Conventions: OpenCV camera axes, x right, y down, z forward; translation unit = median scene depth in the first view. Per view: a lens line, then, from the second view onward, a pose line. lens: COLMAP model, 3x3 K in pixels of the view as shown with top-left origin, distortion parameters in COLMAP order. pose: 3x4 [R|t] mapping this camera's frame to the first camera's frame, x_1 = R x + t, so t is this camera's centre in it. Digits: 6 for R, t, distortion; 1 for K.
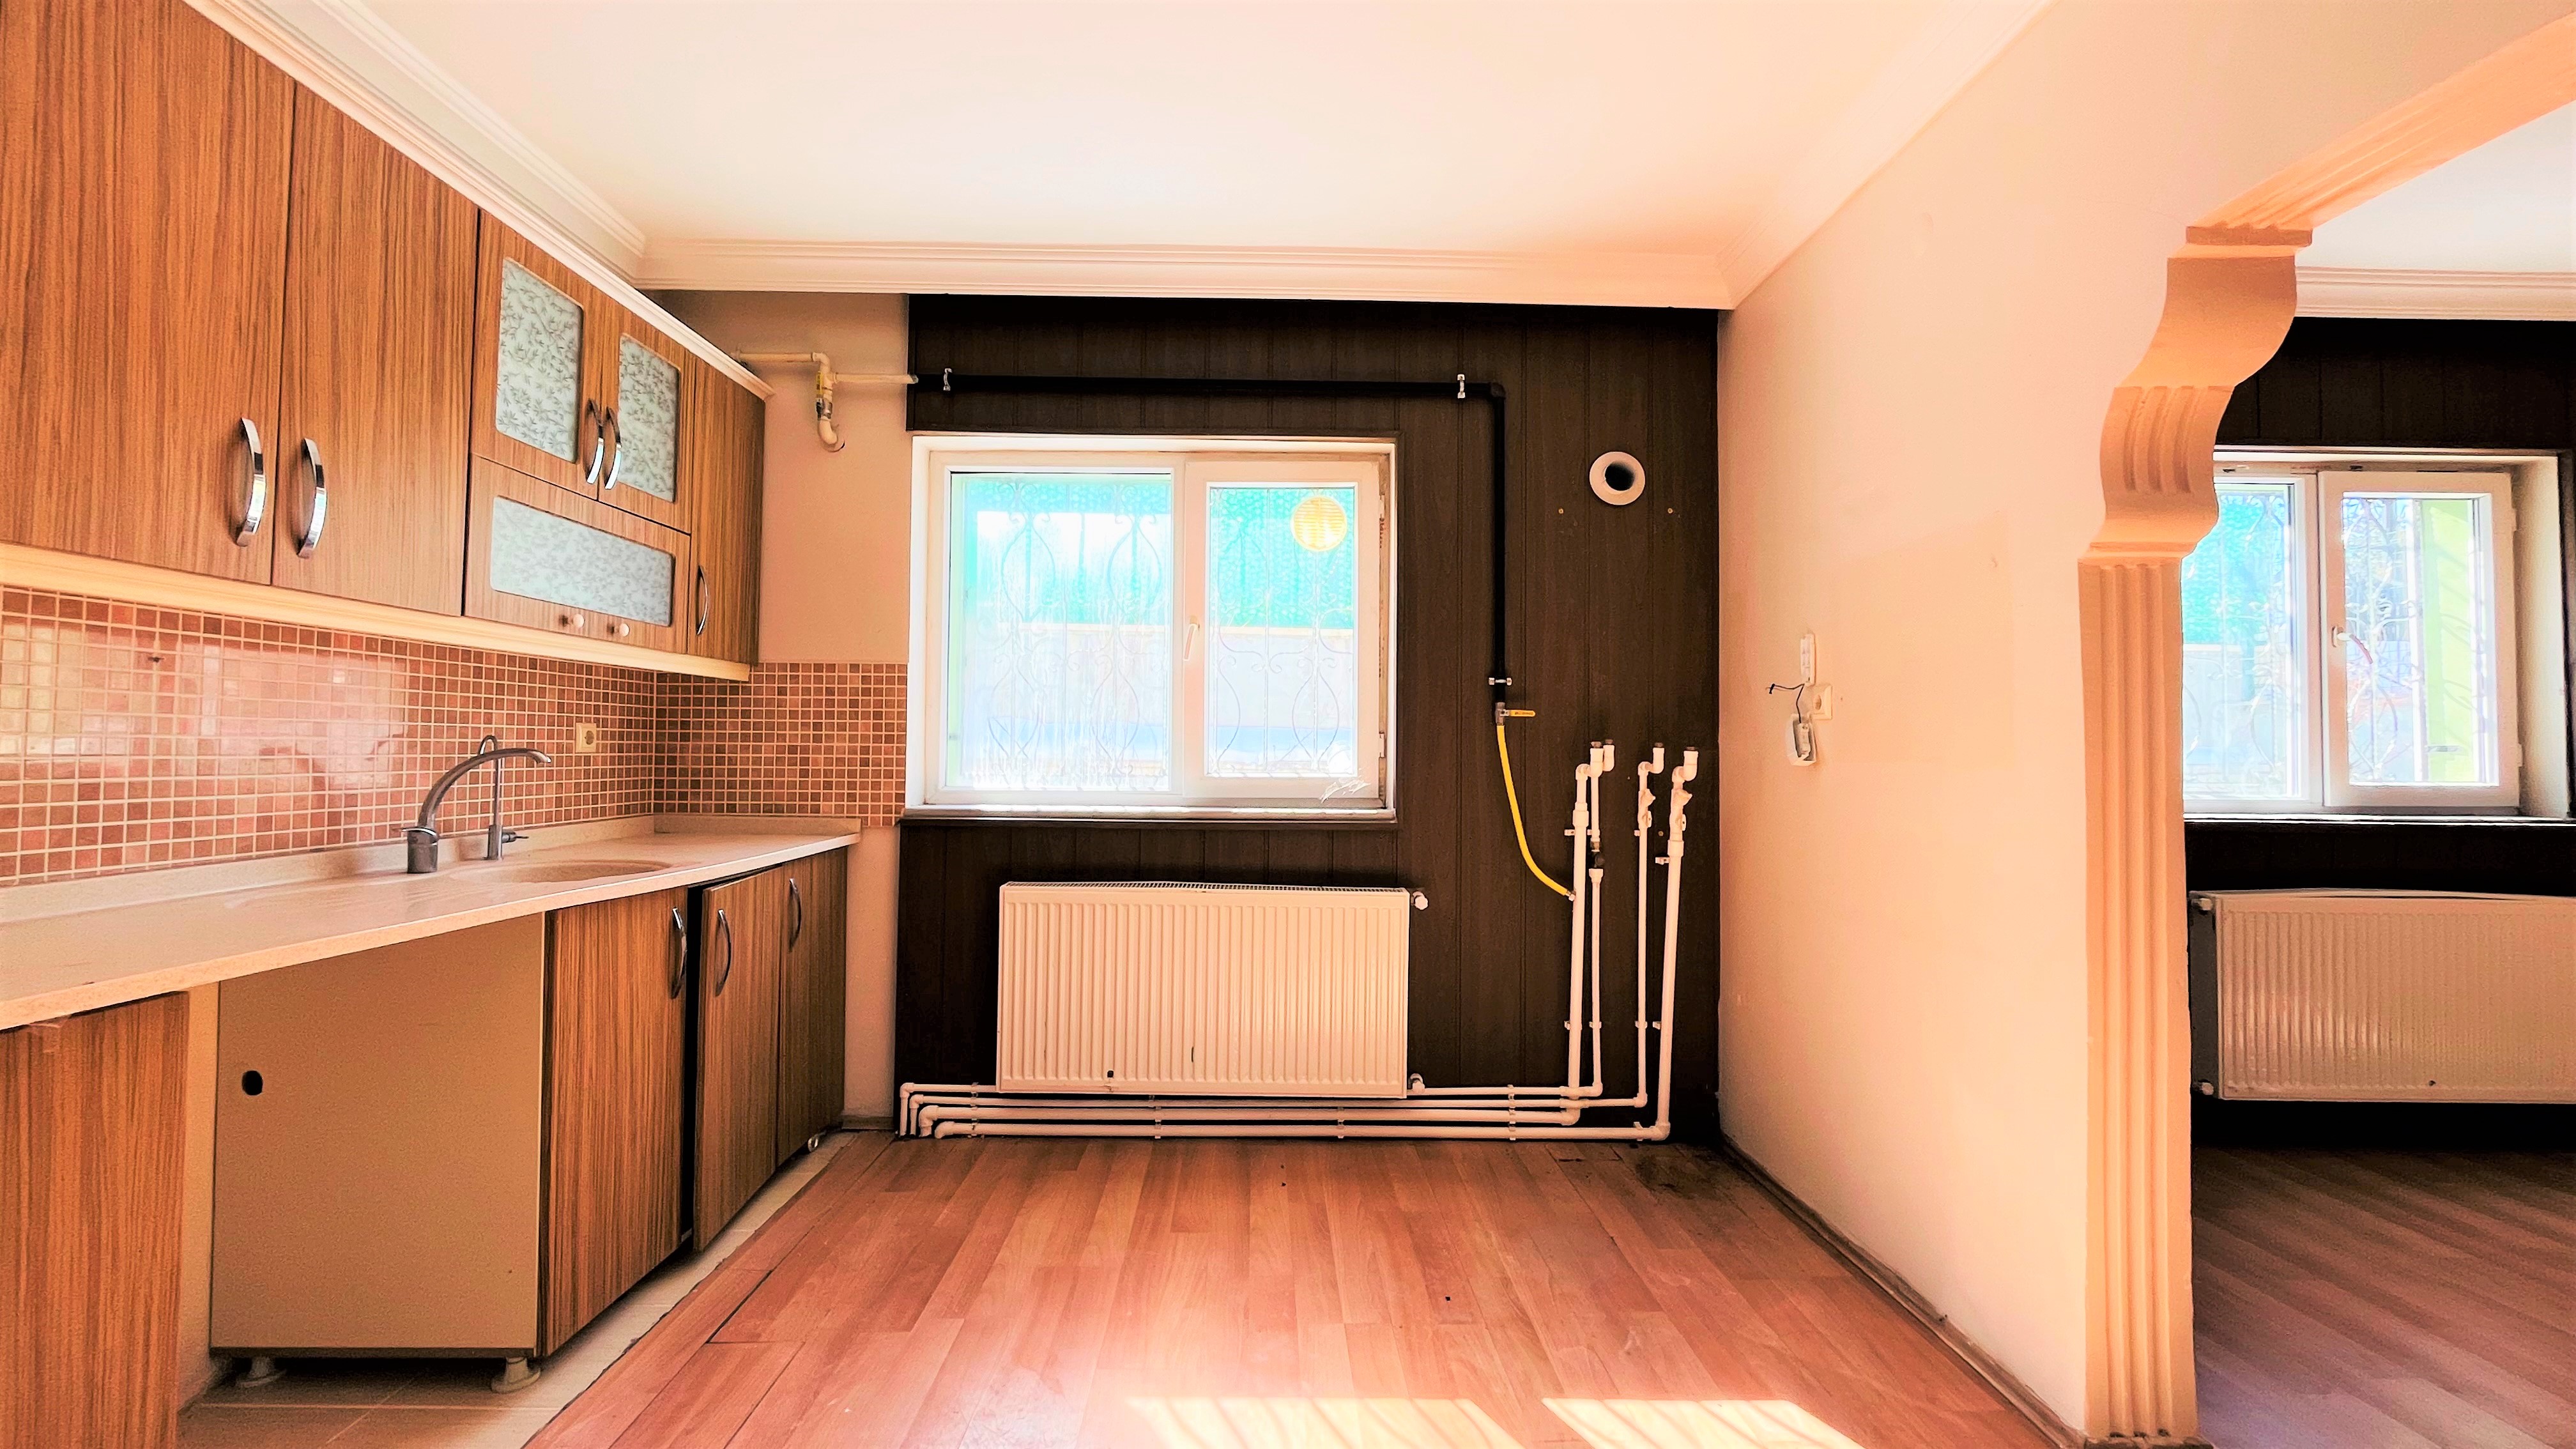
lens RADIAL K [[1043.9, 0, 1283.3], [0, 1043.9, 724.2], [0, 0, 1]] dist [0.003406, 0.000312]
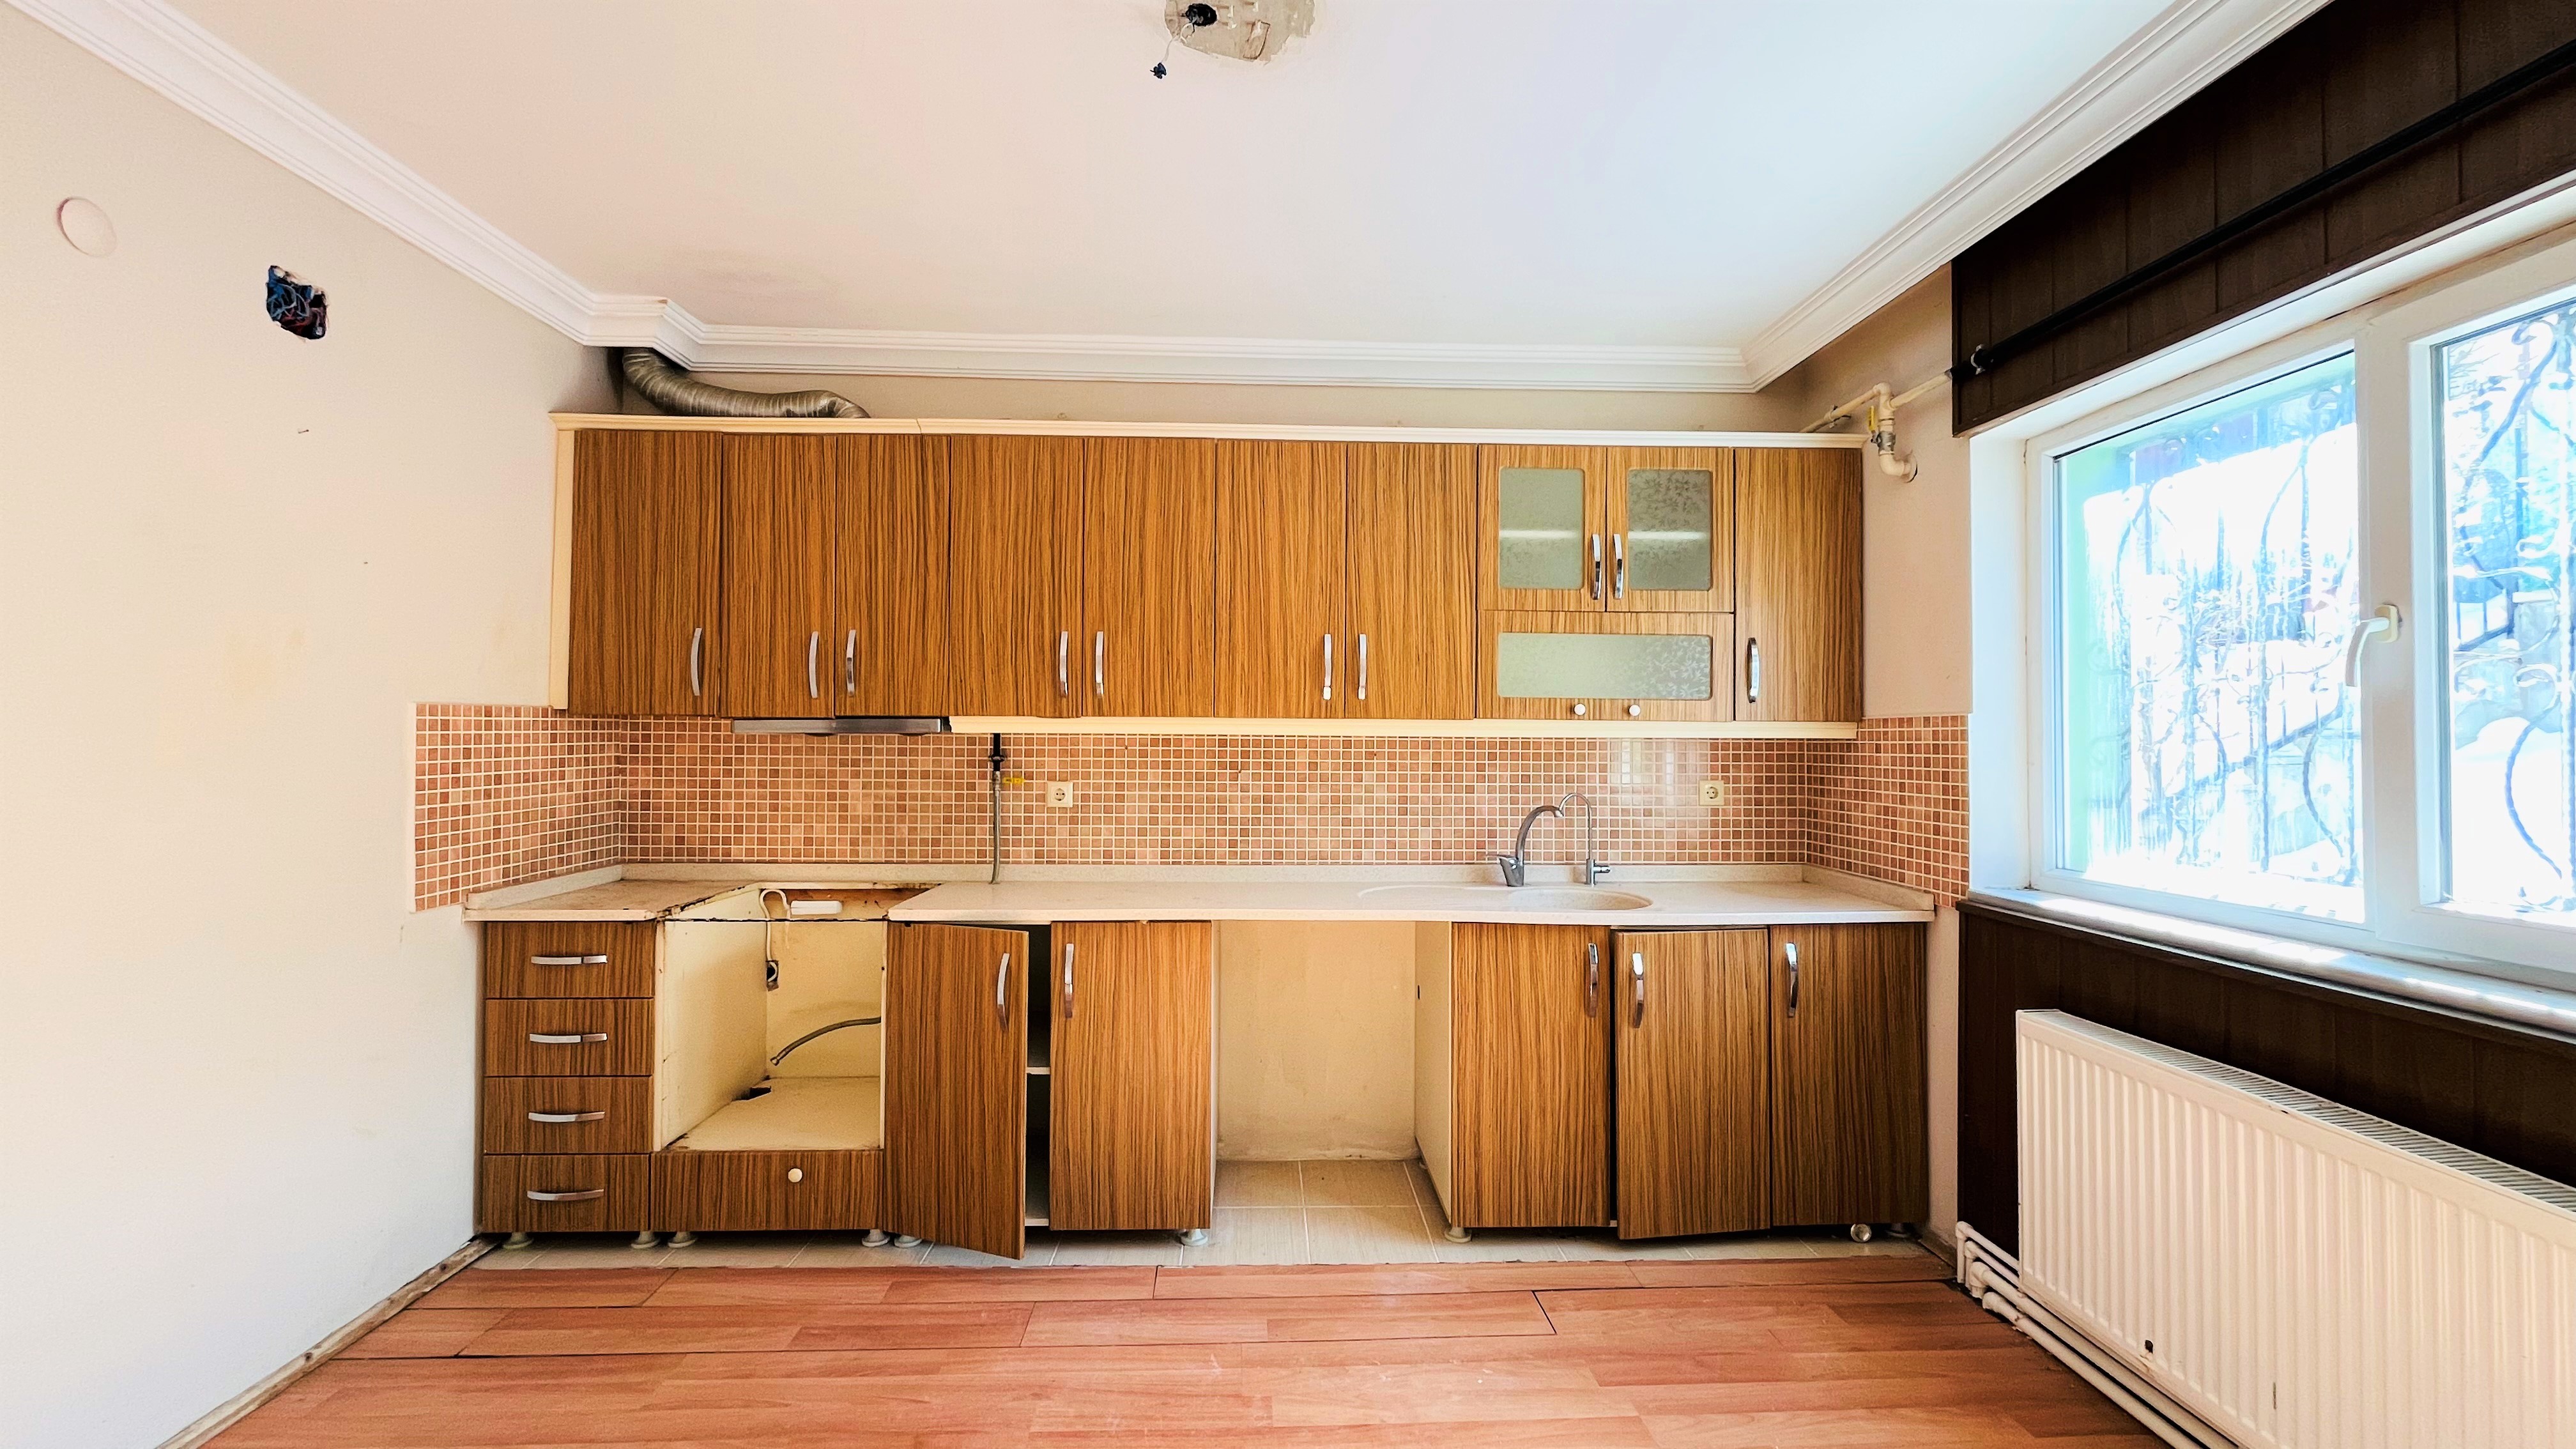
lens RADIAL K [[1043.9, 0, 1289.5], [0, 1043.9, 726.0], [0, 0, 1]] dist [0.003406, 0.000312]
pose [[0.023752, -0.023254, -0.999447, 0.468357], [0.019391, 0.999552, -0.022795, -0.041787], [0.999530, -0.018839, 0.024192, 0.454691]]
